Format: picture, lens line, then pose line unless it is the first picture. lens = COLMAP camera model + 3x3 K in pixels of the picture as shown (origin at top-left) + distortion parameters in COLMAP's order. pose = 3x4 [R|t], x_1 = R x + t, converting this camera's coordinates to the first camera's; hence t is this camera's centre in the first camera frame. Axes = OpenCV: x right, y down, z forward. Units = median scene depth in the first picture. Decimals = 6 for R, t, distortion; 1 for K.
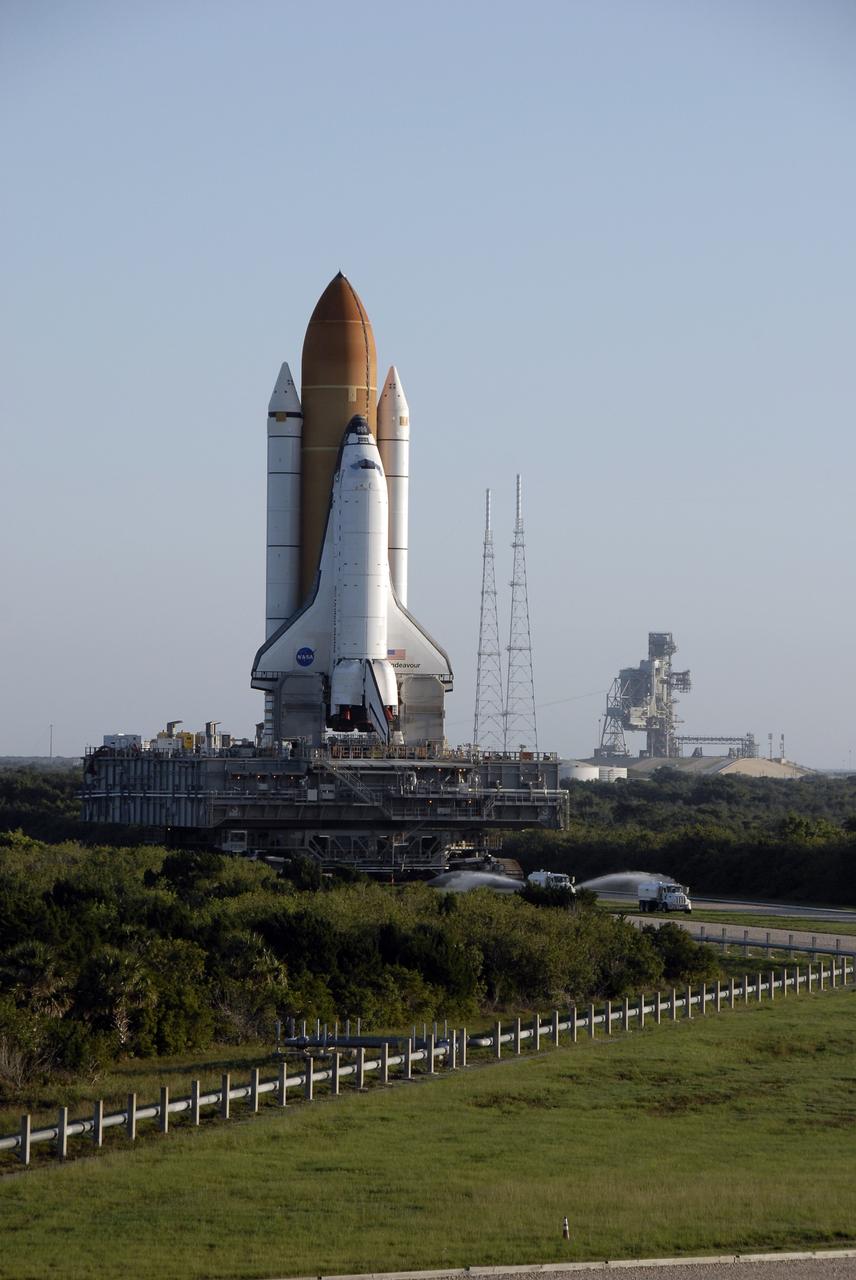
lens RADIAL K [[5237.3, 0, 428.0], [0, 5237.3, 640.0], [0, 0, 1]] dist [0.263077, 0.784771]
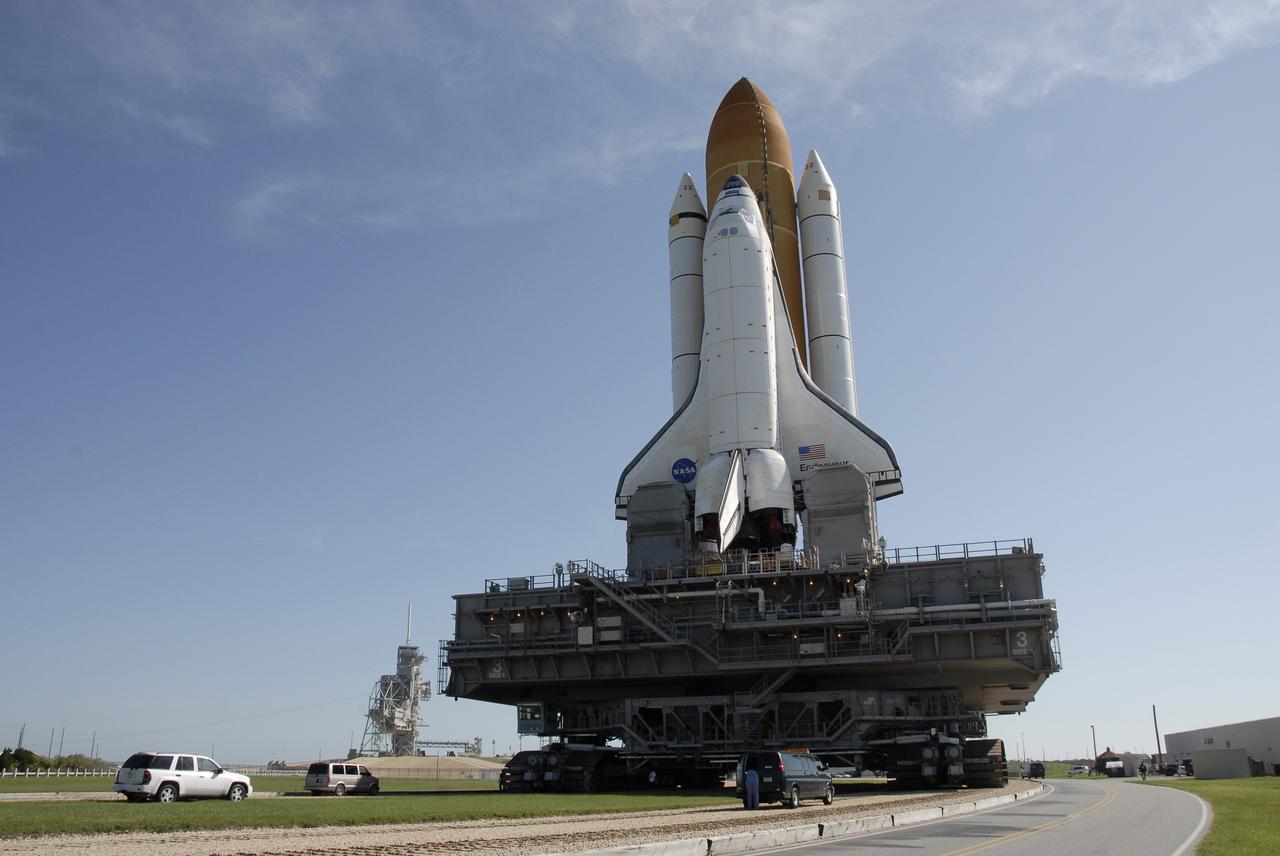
lens RADIAL K [[1009.3, 0, 634.6], [0, 1009.3, 446.5], [0, 0, 1]] dist [-0.140808, 0.001505]
pose [[0.795626, -0.207055, -0.569305, 0.053567], [0.028790, 0.951637, -0.305873, 0.043762], [0.605104, 0.226970, 0.763108, 0.886014]]
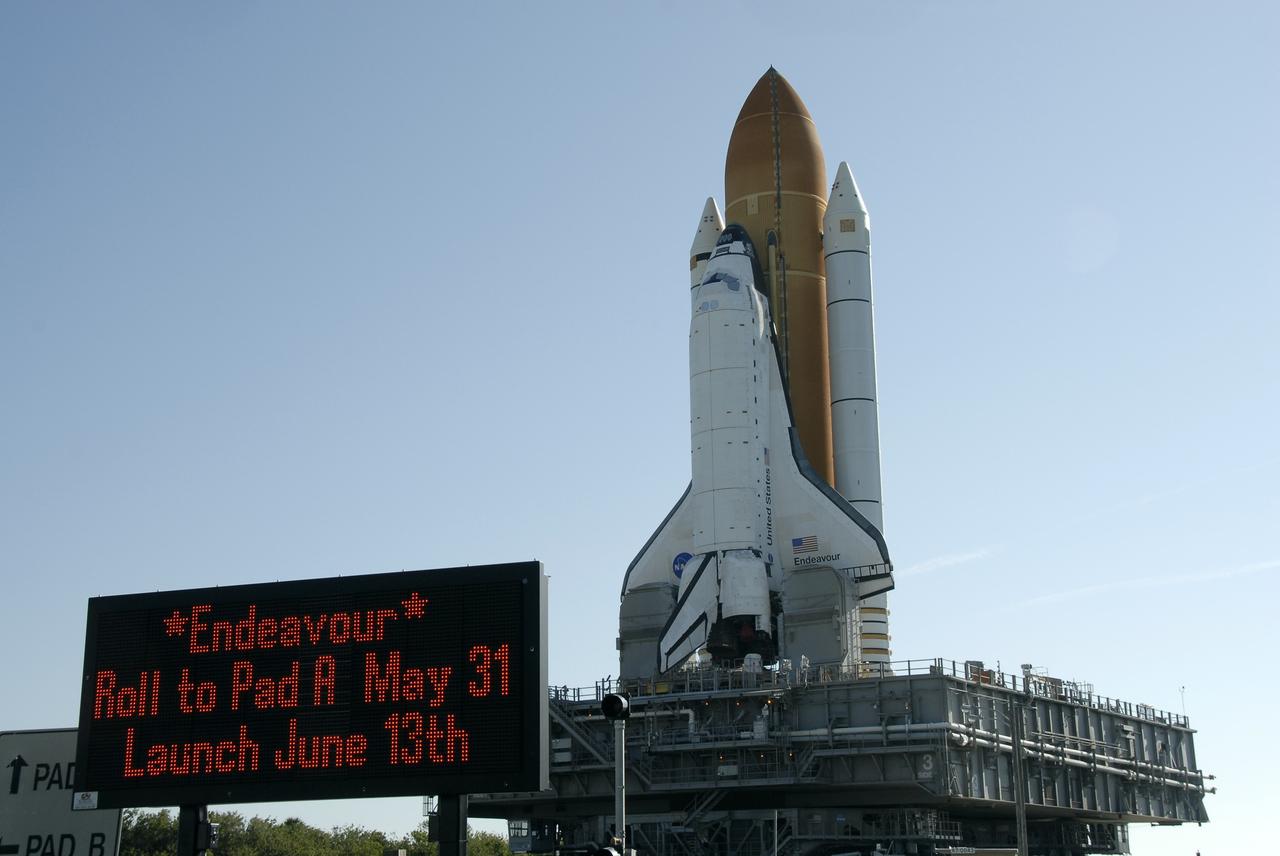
lens RADIAL K [[1742.3, 0, 609.8], [0, 1742.3, 427.0], [0, 0, 1]] dist [0.073986, 0.011680]
pose [[0.587590, -0.224952, -0.777261, 0.156371], [0.031087, 0.966146, -0.256118, 0.044706], [0.808561, 0.126330, 0.574691, 0.856279]]
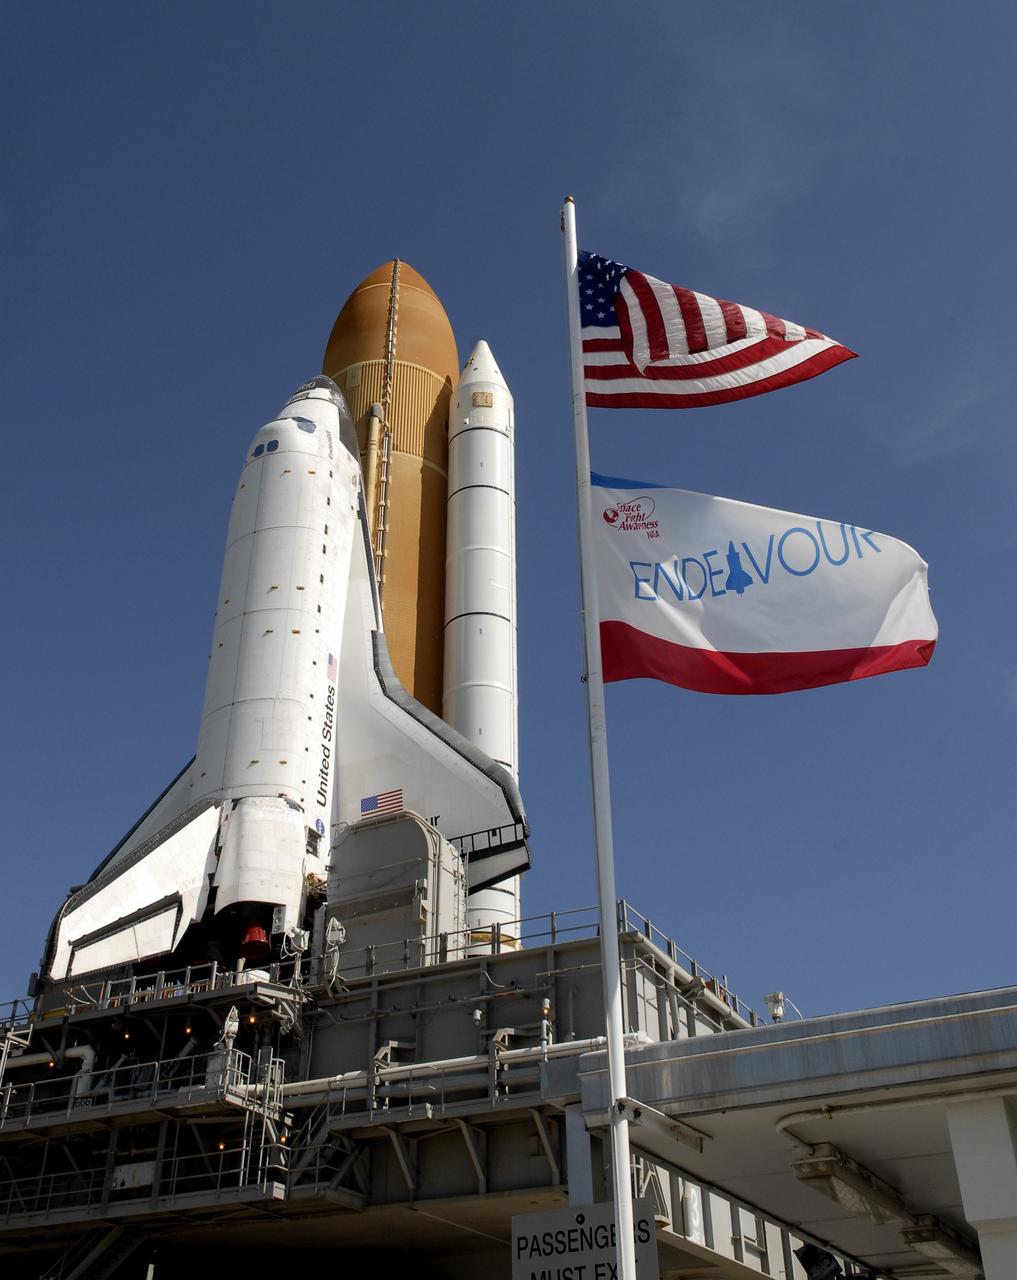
lens RADIAL K [[1383.3, 0, 510.4], [0, 1383.3, 522.4], [0, 0, 1]] dist [0.002192, 0.002274]
pose [[0.700549, -0.440344, -0.561541, 0.067465], [0.029063, 0.803861, -0.594107, 0.047080], [0.713012, 0.399881, 0.575941, 0.946195]]
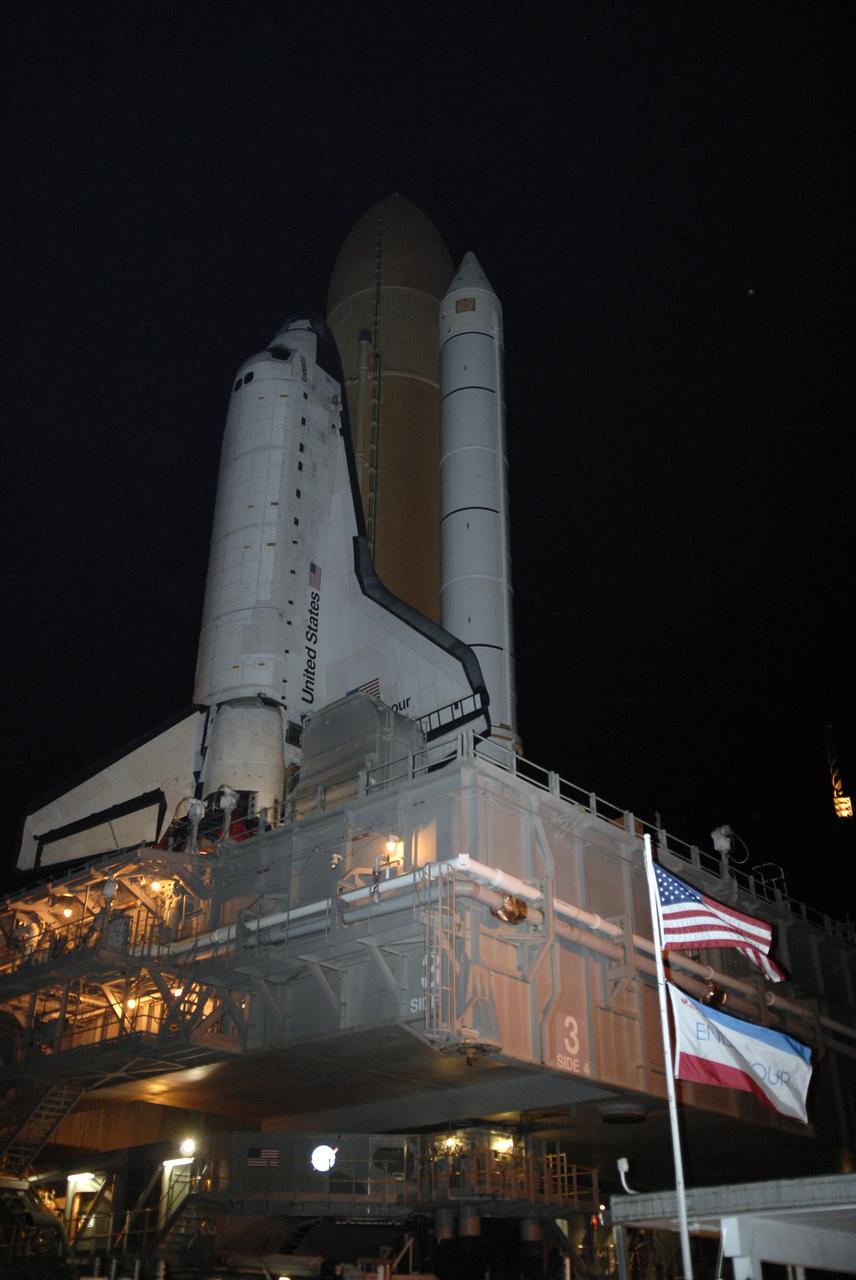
lens RADIAL K [[1231.7, 0, 428.0], [0, 1231.7, 640.0], [0, 0, 1]] dist [0.025521, -0.002024]
pose [[0.489911, -0.454535, -0.743899, 0.068628], [0.016757, 0.858070, -0.513260, 0.047629], [0.871612, 0.238986, 0.427994, 0.969761]]
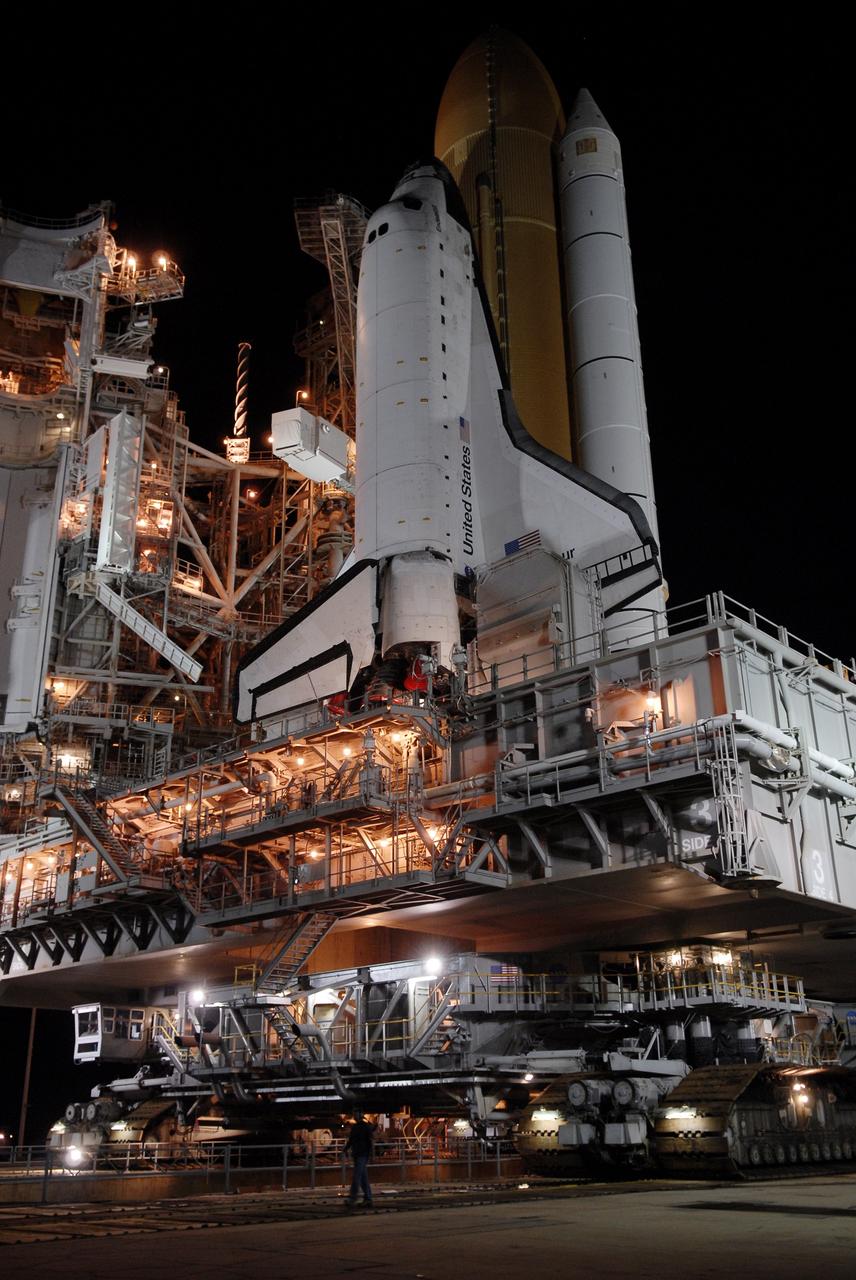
lens RADIAL K [[1188.9, 0, 427.5], [0, 1188.9, 645.9], [0, 0, 1]] dist [0.001313, 0.007015]
pose [[0.478301, -0.350114, -0.805387, 0.064292], [0.035809, 0.924105, -0.380456, 0.046054], [0.877466, 0.153132, 0.454537, 0.958038]]
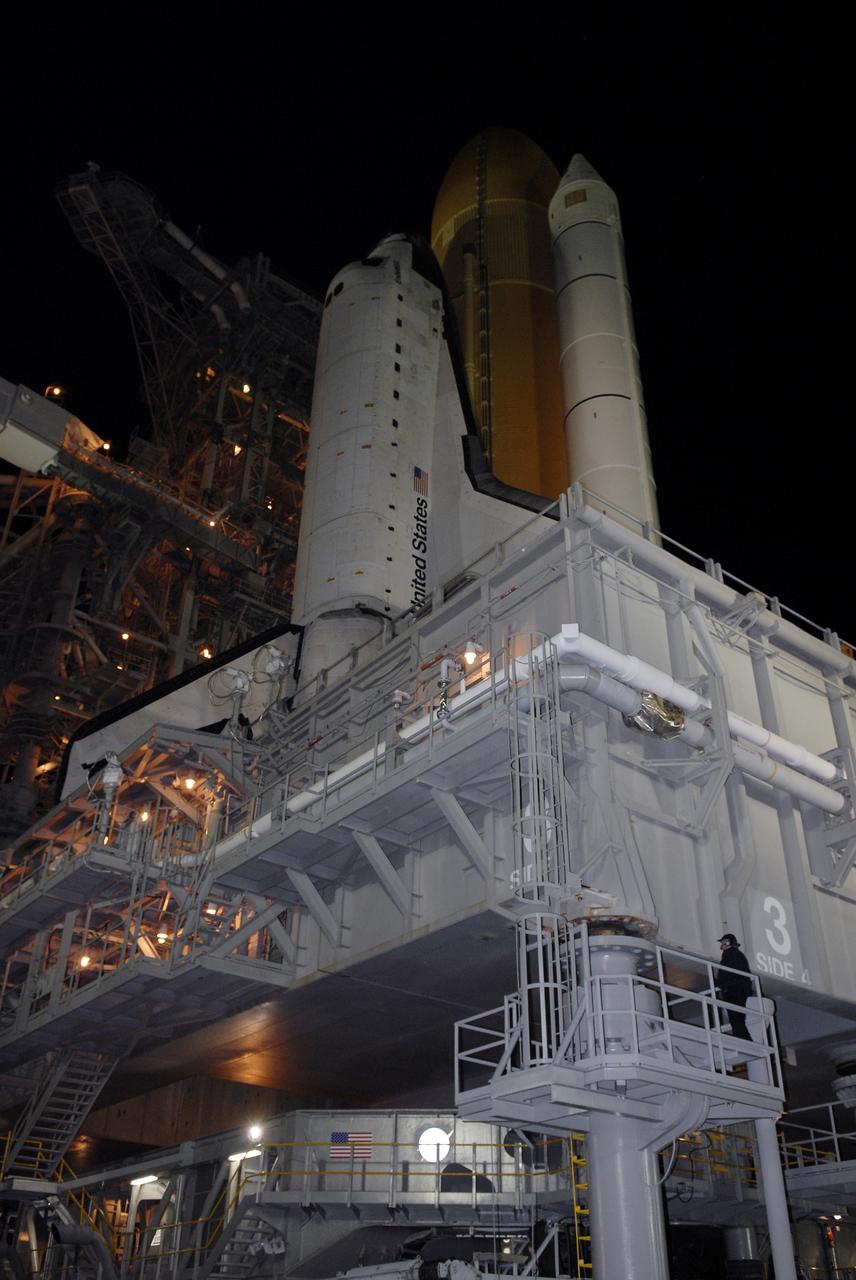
lens RADIAL K [[1130.3, 0, 428.0], [0, 1130.3, 640.0], [0, 0, 1]] dist [-0.000172, -0.003891]
pose [[0.332439, -0.530386, -0.779856, 0.048195], [0.006853, 0.828222, -0.560358, 0.045612], [0.943100, 0.180941, 0.278968, 0.983816]]
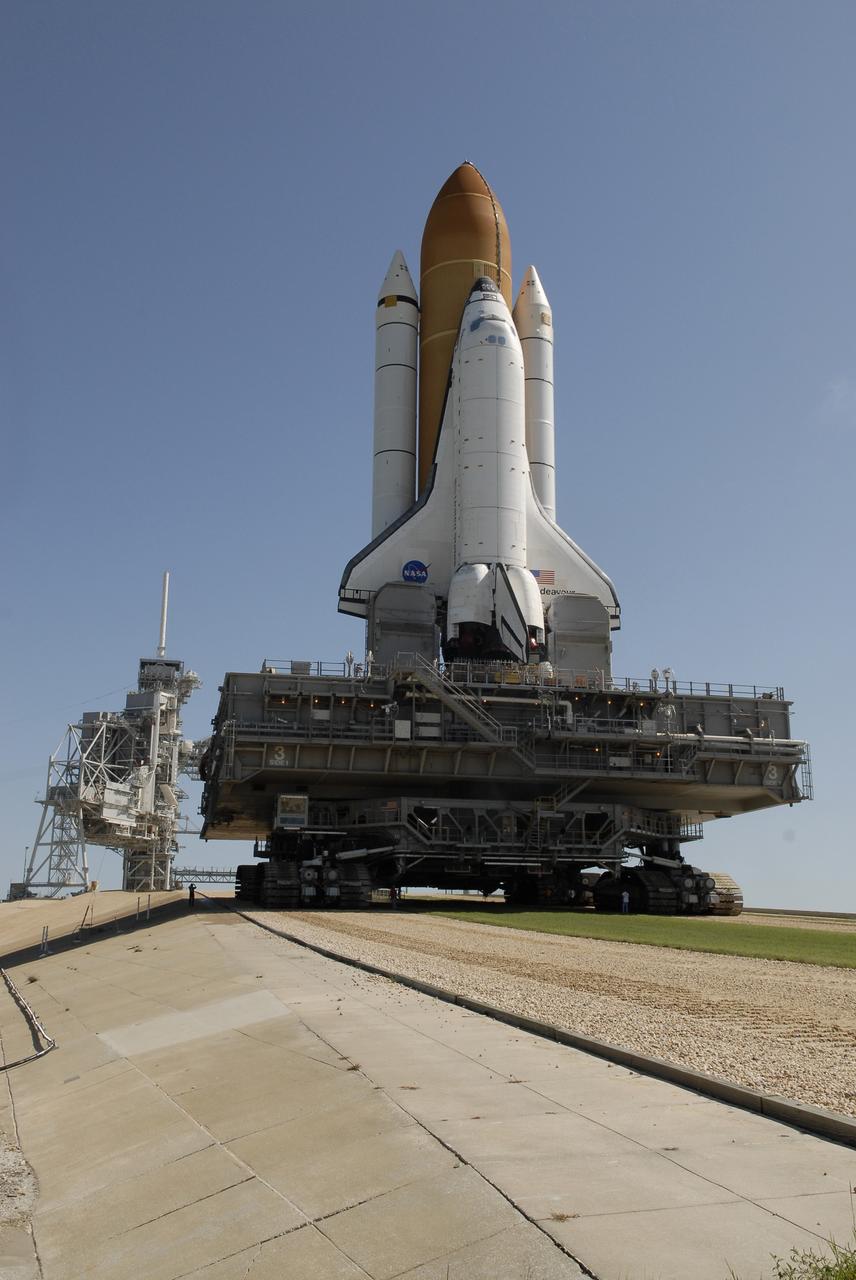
lens RADIAL K [[1188.9, 0, 427.5], [0, 1188.9, 645.9], [0, 0, 1]] dist [0.001313, 0.007015]
pose [[0.991644, -0.033199, -0.124663, -0.001481], [0.005062, 0.975590, -0.219544, 0.049419], [0.128908, 0.217078, 0.967605, 0.843249]]
